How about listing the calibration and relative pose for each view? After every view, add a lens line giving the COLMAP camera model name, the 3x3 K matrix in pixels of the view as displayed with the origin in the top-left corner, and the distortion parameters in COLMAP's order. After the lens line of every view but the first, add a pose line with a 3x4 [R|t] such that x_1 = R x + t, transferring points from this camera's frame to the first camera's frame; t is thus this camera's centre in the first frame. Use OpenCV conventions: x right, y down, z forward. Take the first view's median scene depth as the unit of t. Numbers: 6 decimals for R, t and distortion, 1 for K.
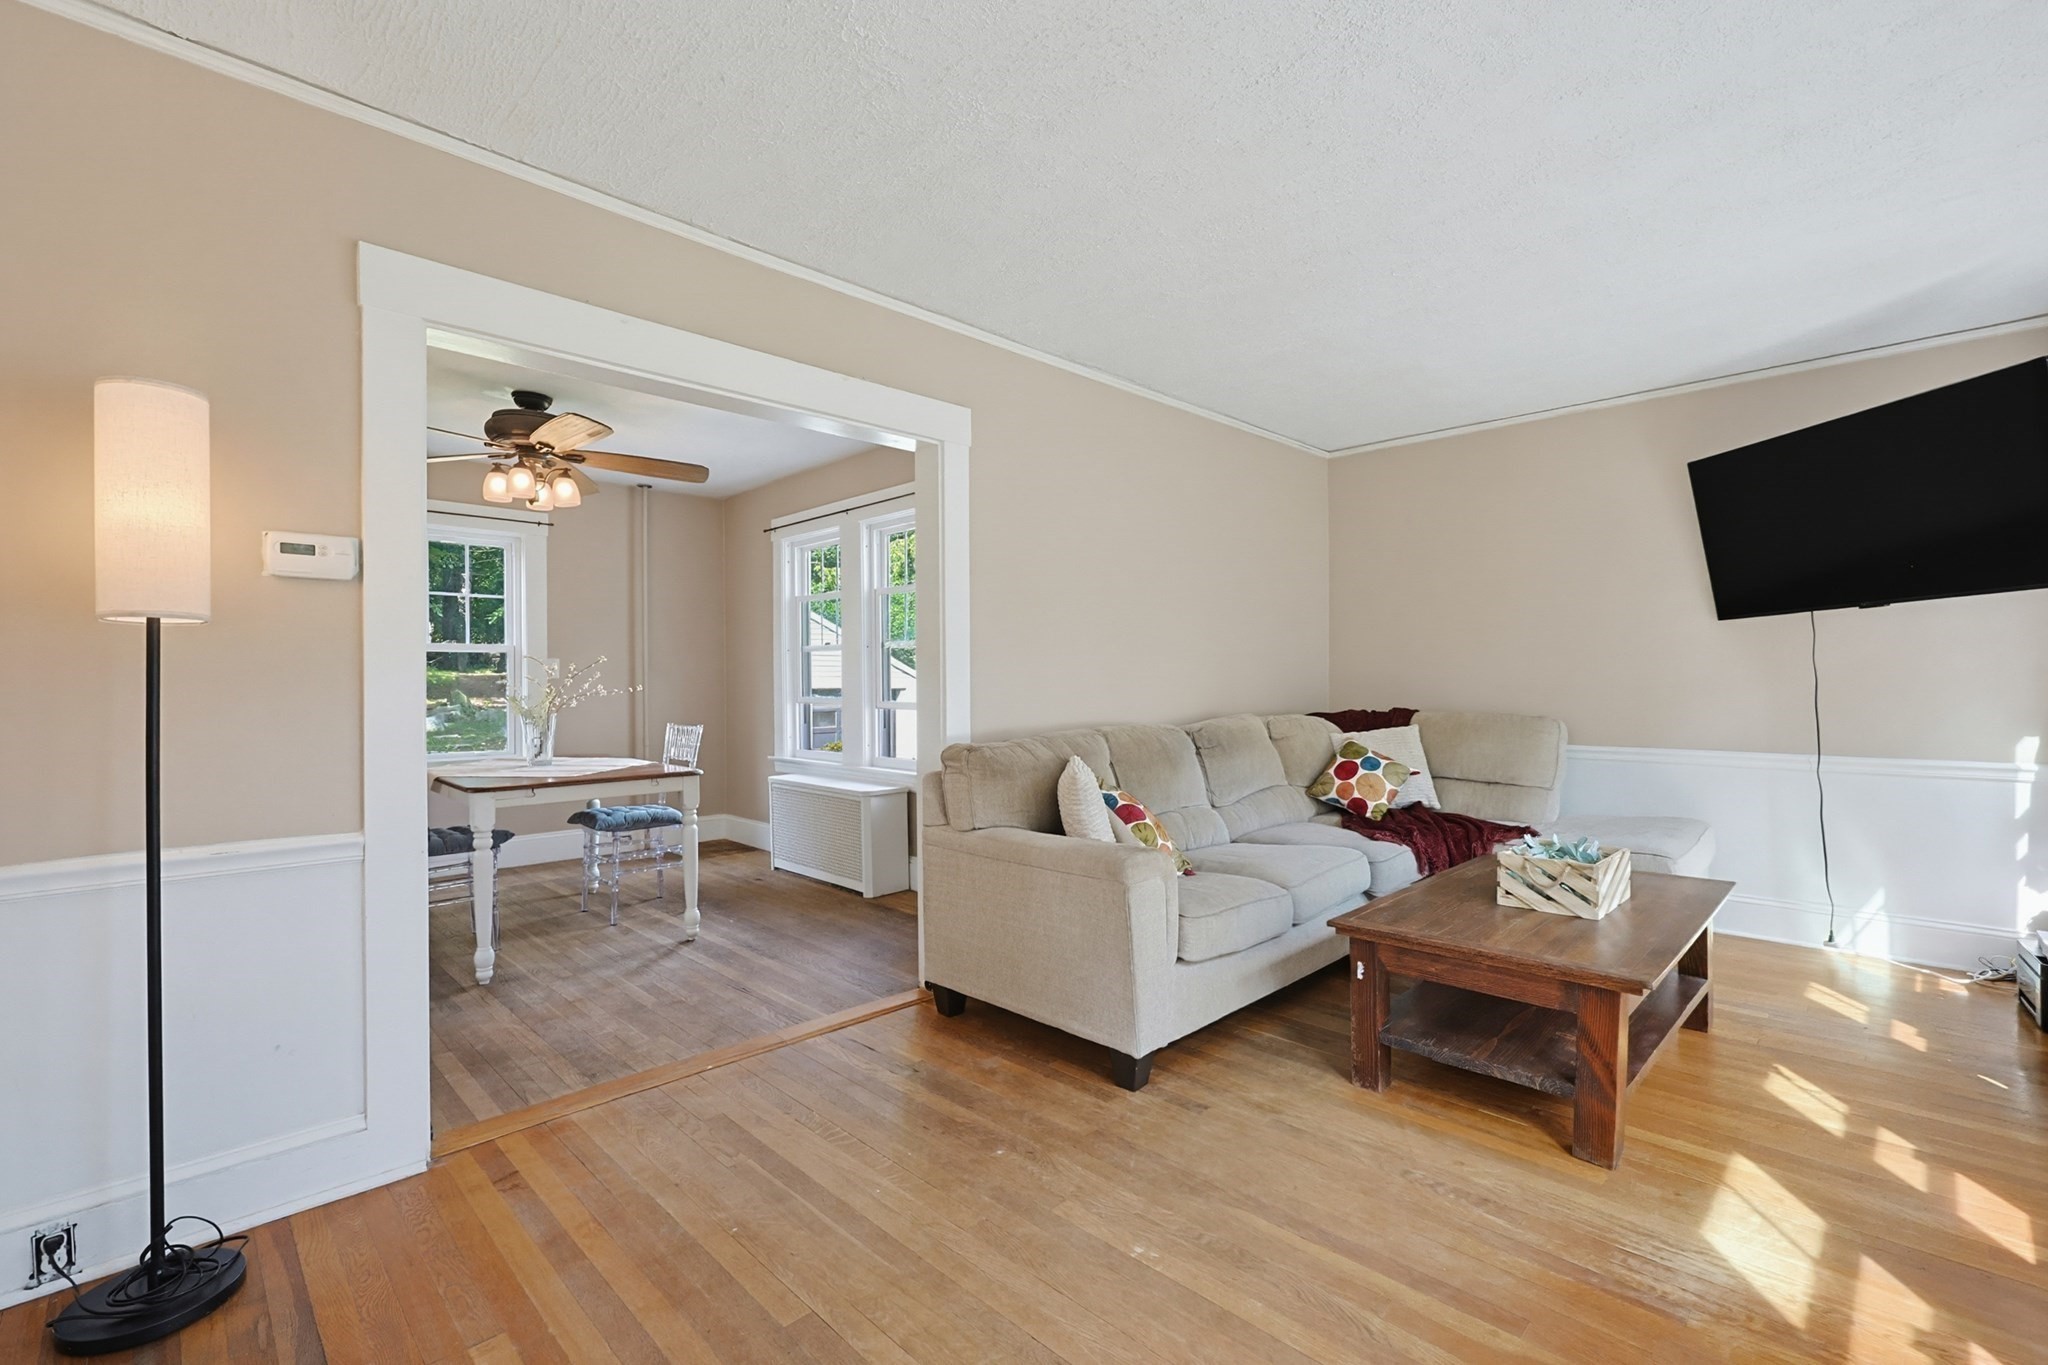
lens RADIAL K [[876.5, 0, 1040.1], [0, 876.5, 677.9], [0, 0, 1]] dist [0.000035, -0.000148]
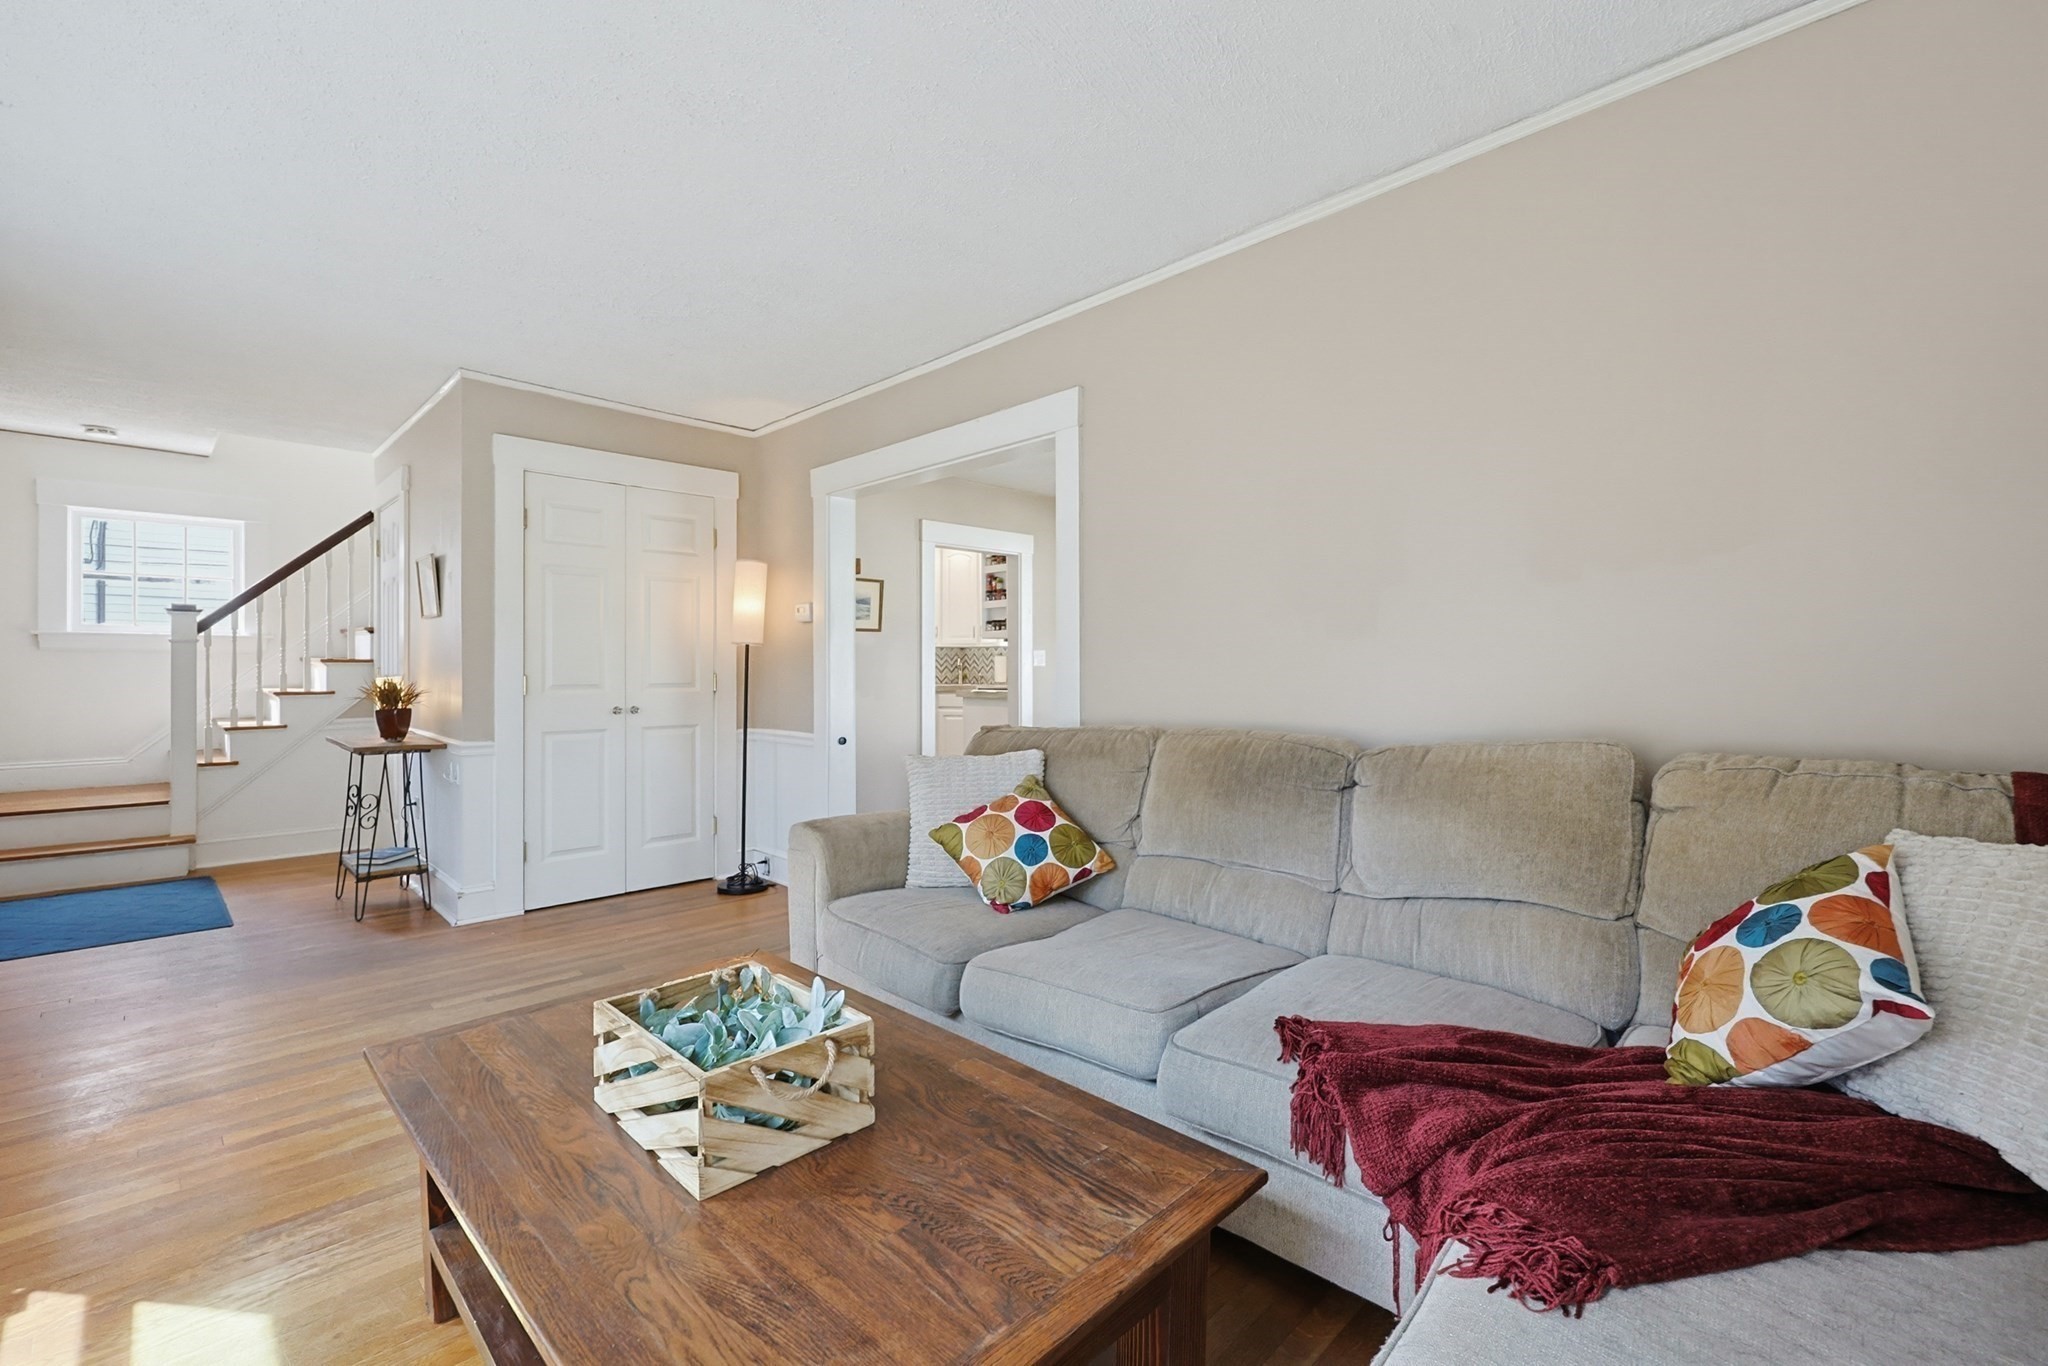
lens RADIAL K [[876.5, 0, 1036.4], [0, 876.5, 669.9], [0, 0, 1]] dist [0.000035, -0.000148]
pose [[0.012129, 0.000233, -0.999926, 0.849469], [0.012578, 0.999921, 0.000385, 0.010733], [0.999847, -0.012582, 0.012125, 0.911360]]
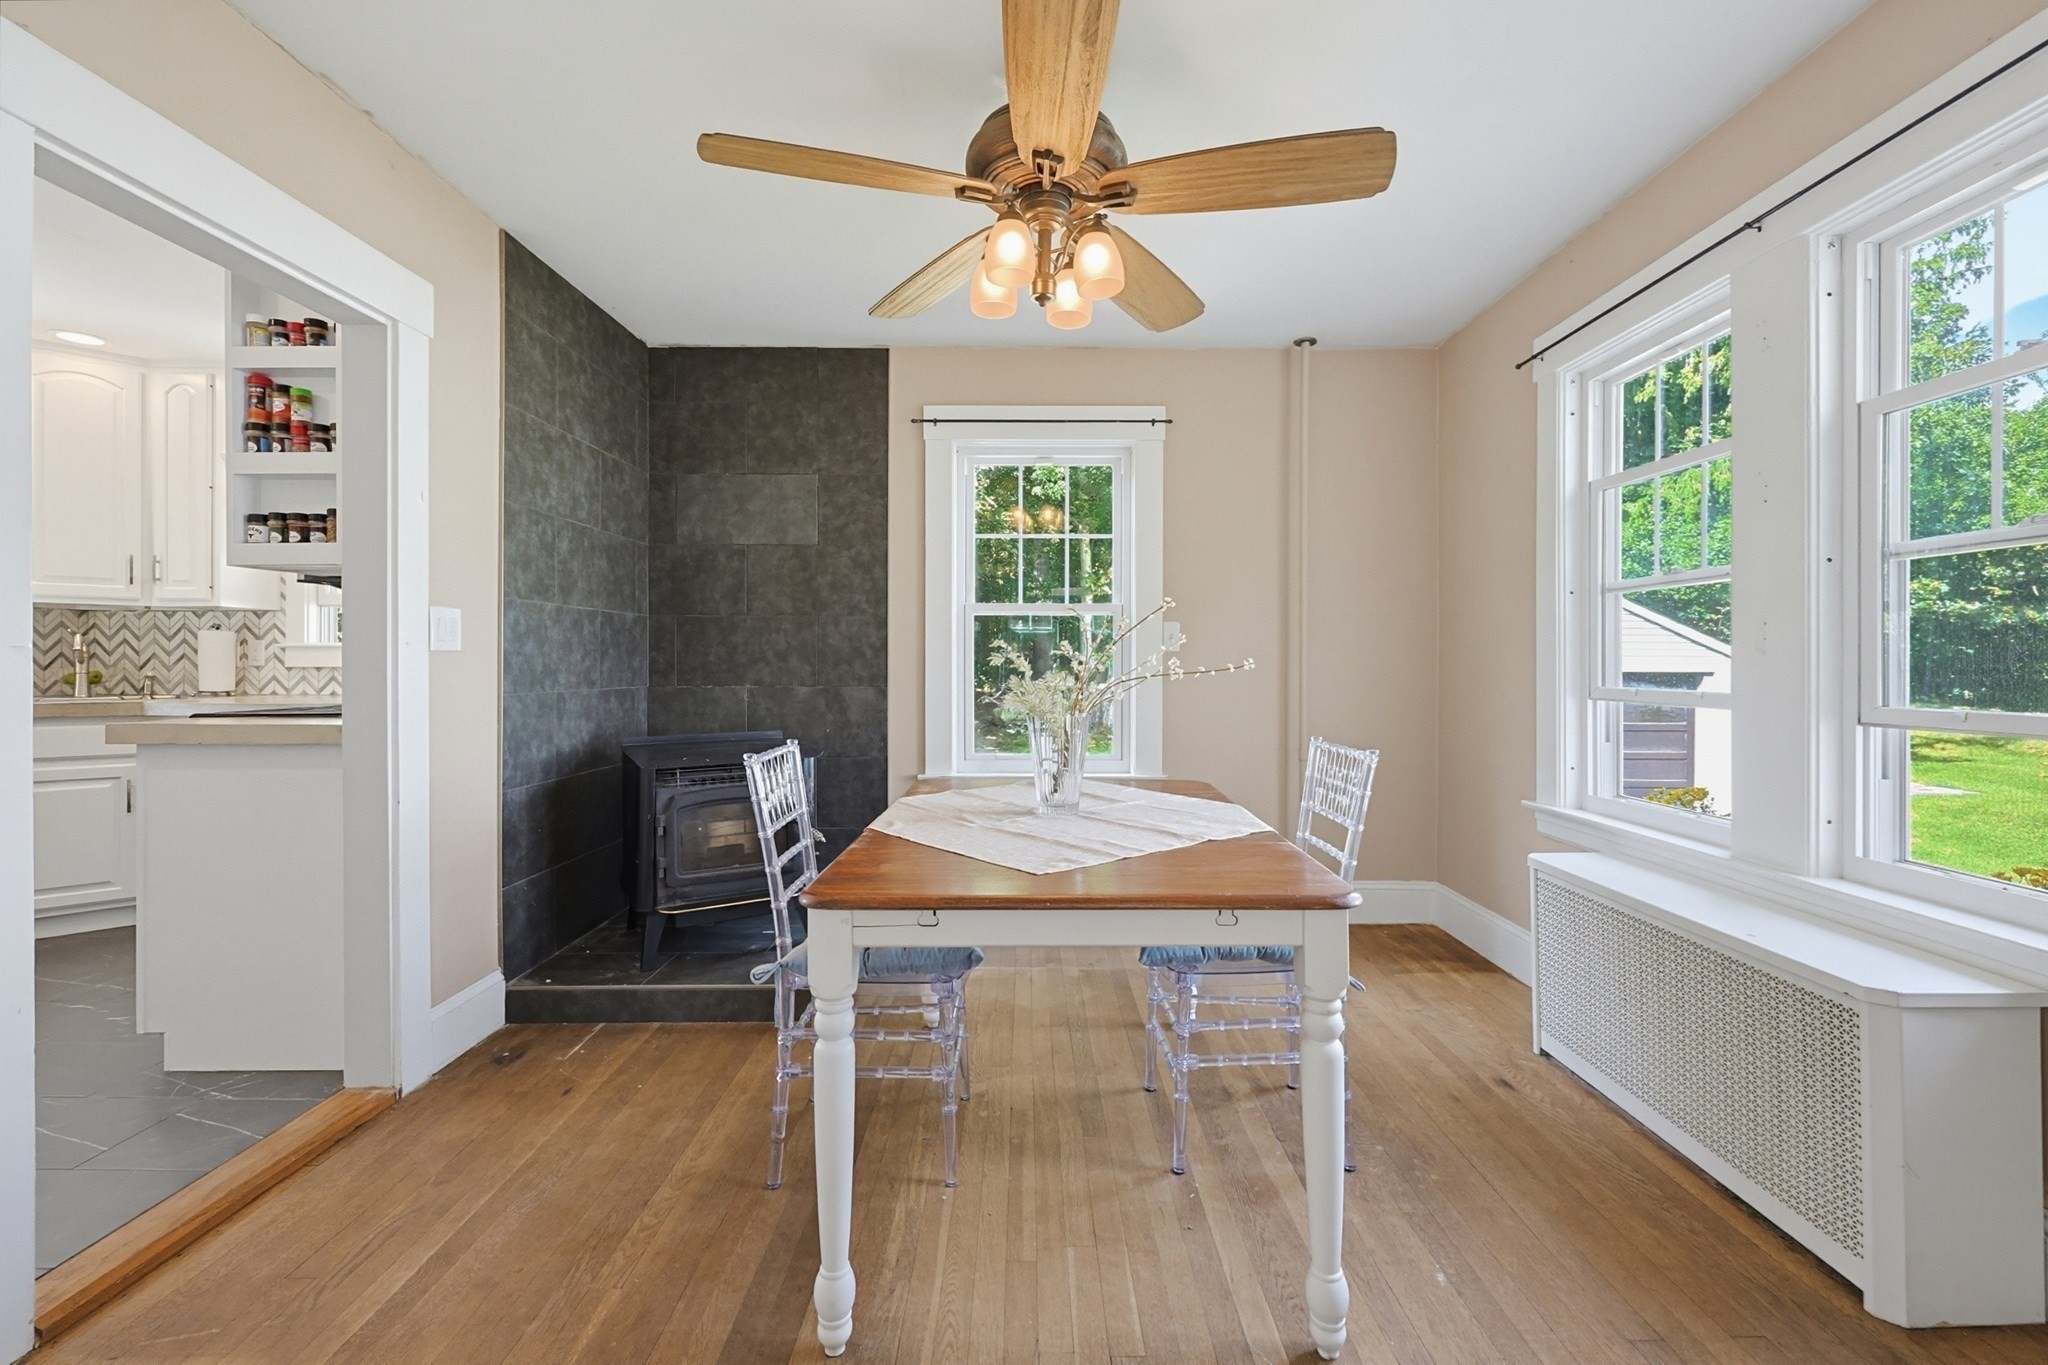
lens RADIAL K [[876.5, 0, 1035.4], [0, 876.5, 687.4], [0, 0, 1]] dist [0.000035, -0.000148]
pose [[0.709593, 0.018437, -0.704370, -0.268143], [0.001800, 0.999607, 0.027978, 0.013476], [0.704609, -0.021121, 0.709281, 0.768628]]
